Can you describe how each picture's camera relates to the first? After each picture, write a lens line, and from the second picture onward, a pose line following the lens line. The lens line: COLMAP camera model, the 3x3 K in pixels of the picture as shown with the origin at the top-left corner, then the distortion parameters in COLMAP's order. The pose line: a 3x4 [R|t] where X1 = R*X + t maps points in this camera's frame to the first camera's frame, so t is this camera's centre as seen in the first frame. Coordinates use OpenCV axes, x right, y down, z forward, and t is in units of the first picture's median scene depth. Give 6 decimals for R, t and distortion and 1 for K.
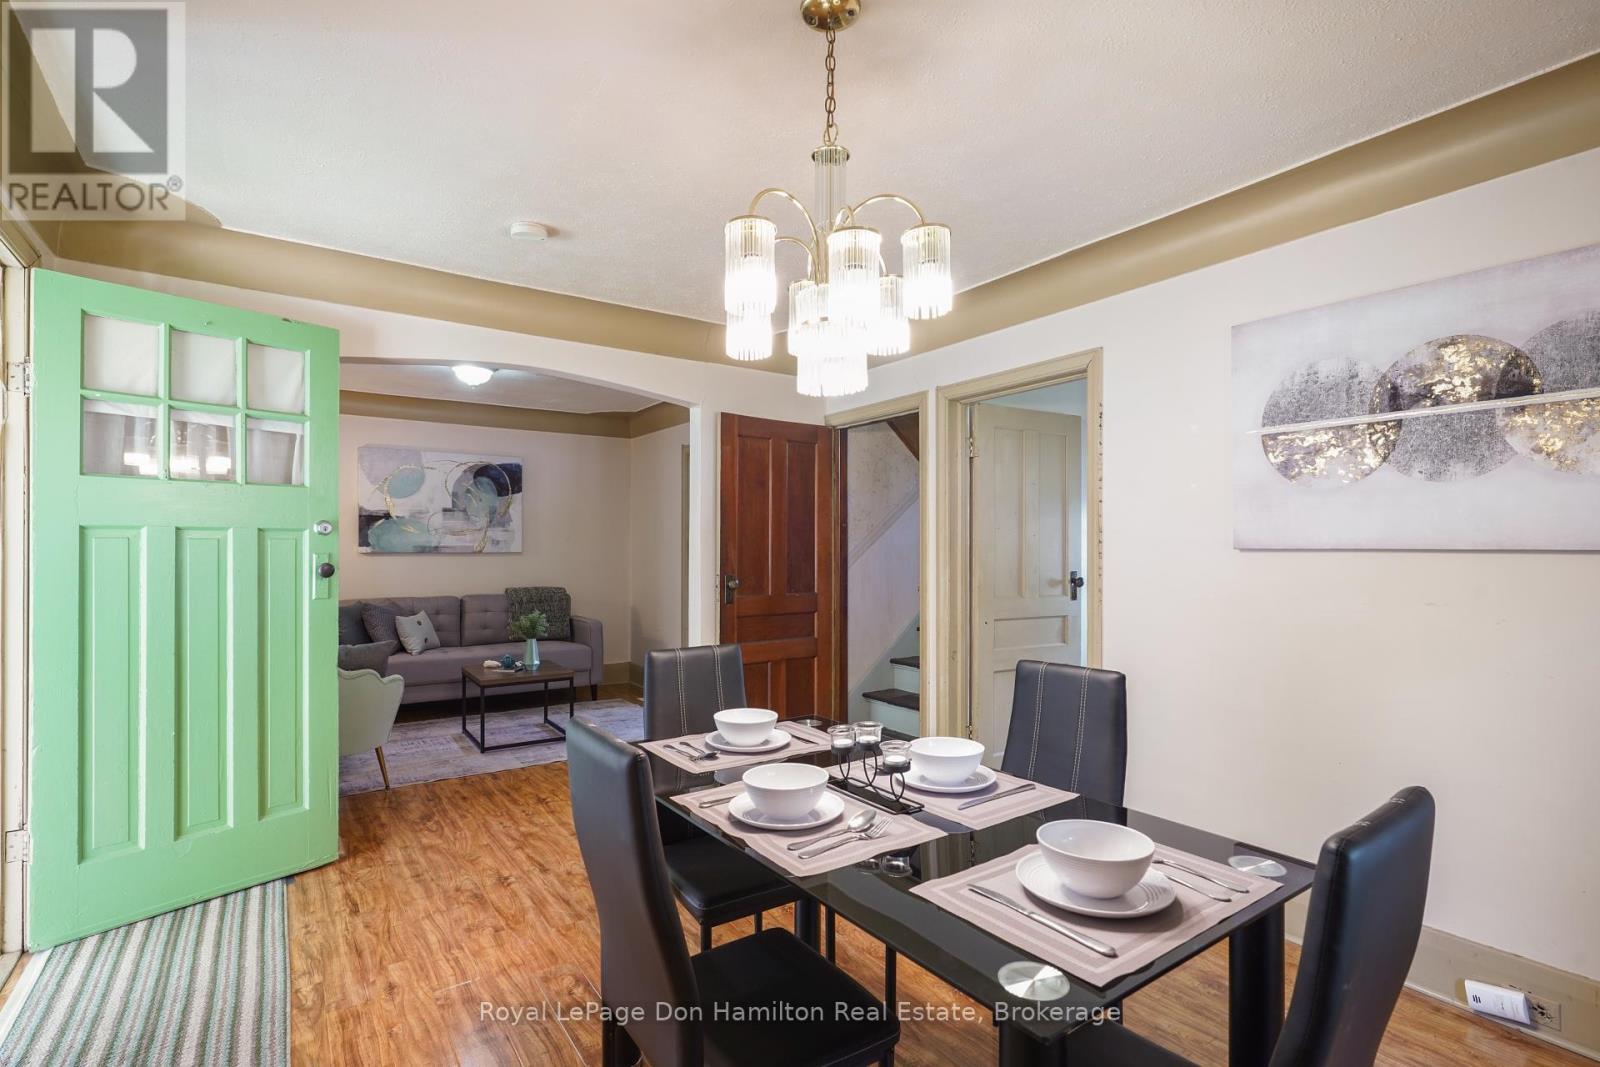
lens RADIAL K [[773.6, 0, 810.3], [0, 773.6, 546.5], [0, 0, 1]] dist [-0.011130, 0.007071]
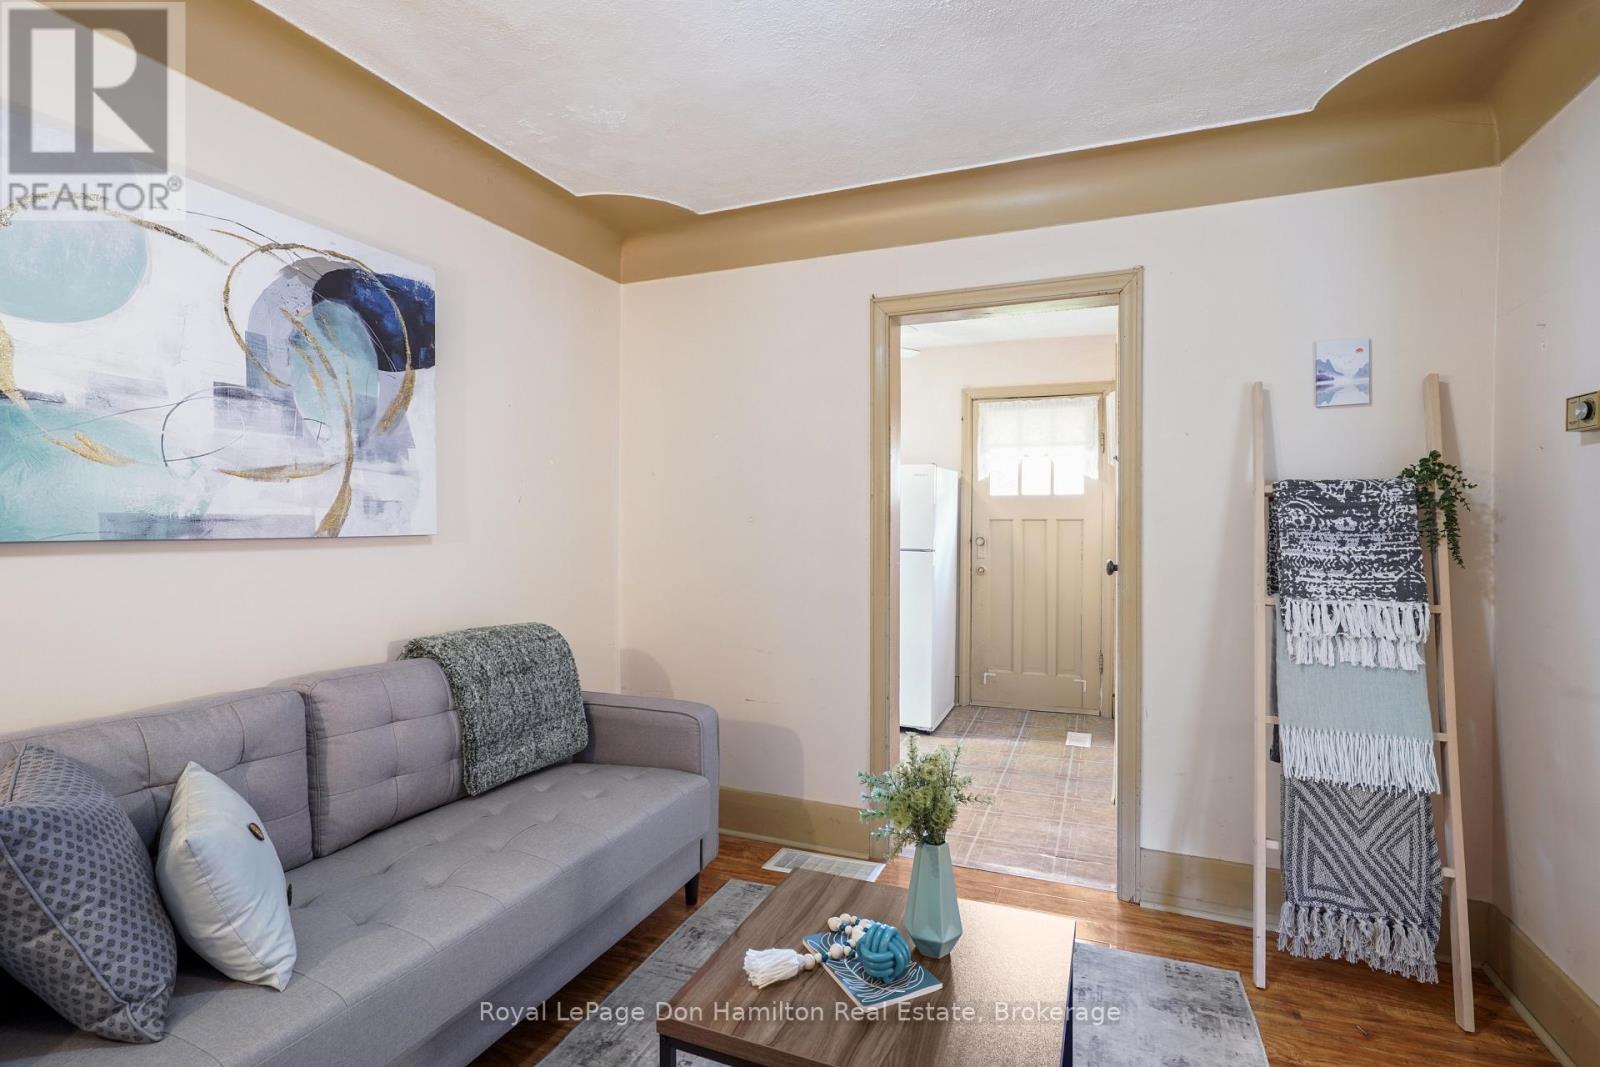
lens RADIAL K [[773.6, 0, 813.2], [0, 773.6, 531.0], [0, 0, 1]] dist [-0.011130, 0.007071]
pose [[0.838443, -0.007123, 0.544942, -0.447601], [0.001695, 0.999944, 0.010462, 0.002509], [-0.544986, -0.007848, 0.838408, 0.640926]]
